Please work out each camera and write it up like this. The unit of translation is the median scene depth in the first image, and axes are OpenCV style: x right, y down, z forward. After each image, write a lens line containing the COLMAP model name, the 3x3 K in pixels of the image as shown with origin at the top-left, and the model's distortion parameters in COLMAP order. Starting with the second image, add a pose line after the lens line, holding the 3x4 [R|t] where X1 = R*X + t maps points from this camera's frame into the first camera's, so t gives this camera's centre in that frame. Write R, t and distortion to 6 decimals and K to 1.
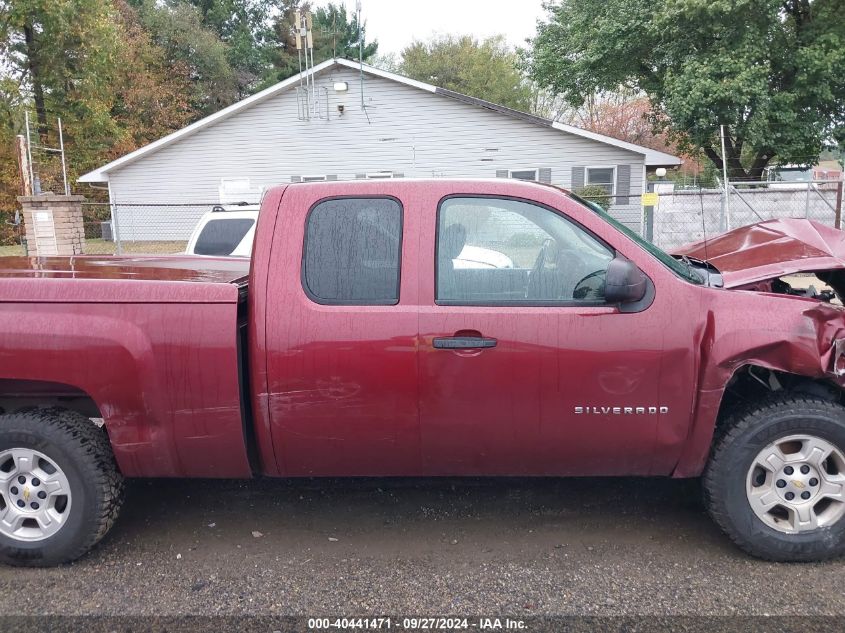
lens RADIAL K [[662.8, 0, 425.2], [0, 662.8, 322.1], [0, 0, 1]] dist [0.059045, -0.105449]
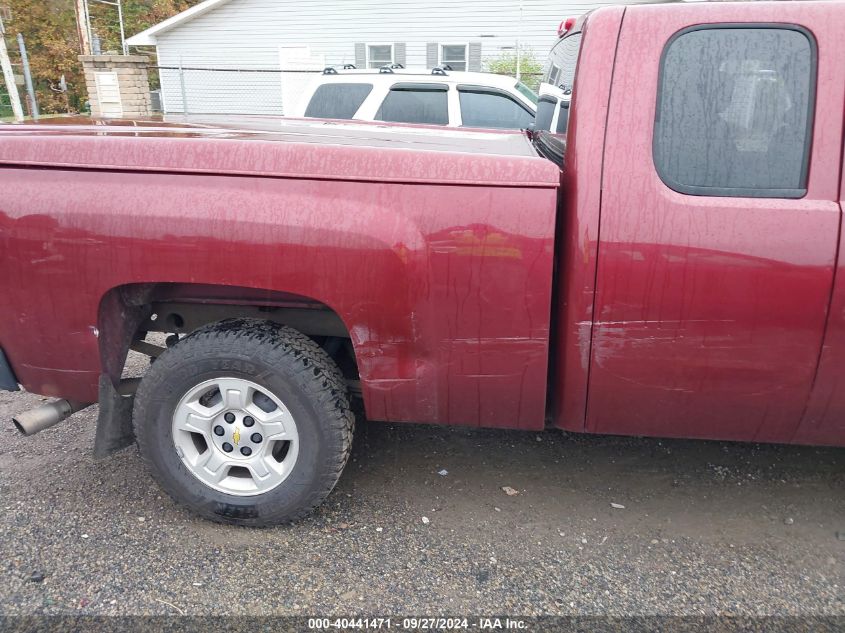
lens RADIAL K [[662.8, 0, 425.2], [0, 662.8, 322.1], [0, 0, 1]] dist [0.059045, -0.105449]
pose [[0.998474, 0.041883, -0.035994, -0.371175], [-0.035336, 0.985421, 0.166421, -0.002154], [0.042440, -0.164895, 0.985398, 0.295113]]
